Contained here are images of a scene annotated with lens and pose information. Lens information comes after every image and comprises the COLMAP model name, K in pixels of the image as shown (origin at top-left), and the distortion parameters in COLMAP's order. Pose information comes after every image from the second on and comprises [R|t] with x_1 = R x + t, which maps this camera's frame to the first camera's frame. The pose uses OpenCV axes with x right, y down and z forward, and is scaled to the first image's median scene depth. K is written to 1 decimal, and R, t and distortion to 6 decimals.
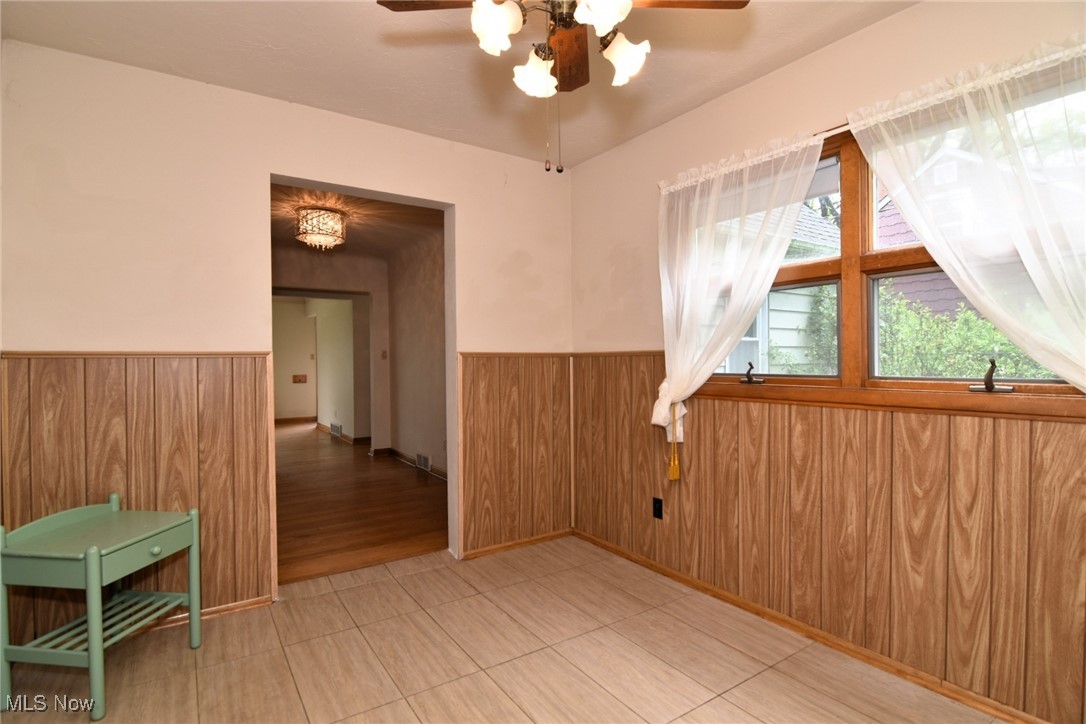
lens RADIAL K [[539.0, 0, 543.0], [0, 539.0, 362.0], [0, 0, 1]] dist [-0.004924, -0.010089]
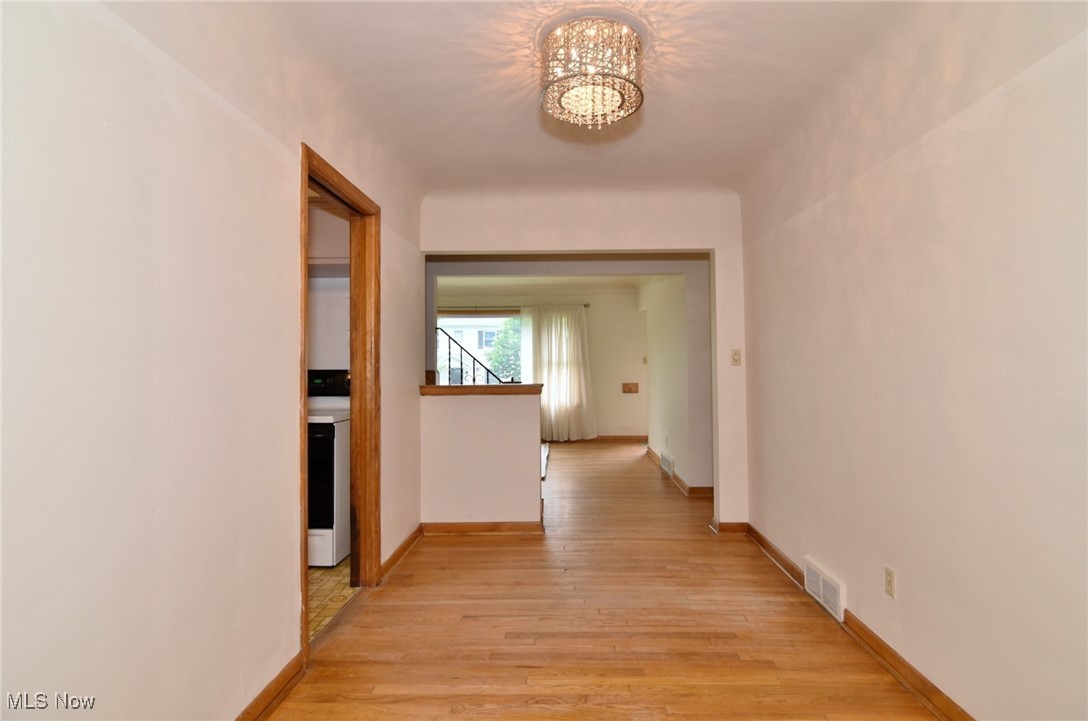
lens RADIAL K [[540.0, 0, 544.0], [0, 540.0, 360.5], [0, 0, 1]] dist [-0.004924, -0.010089]
pose [[0.808589, -0.006006, -0.588343, -0.101290], [0.003007, 0.999977, -0.006075, -0.006872], [0.588366, 0.003143, 0.808589, 0.342194]]
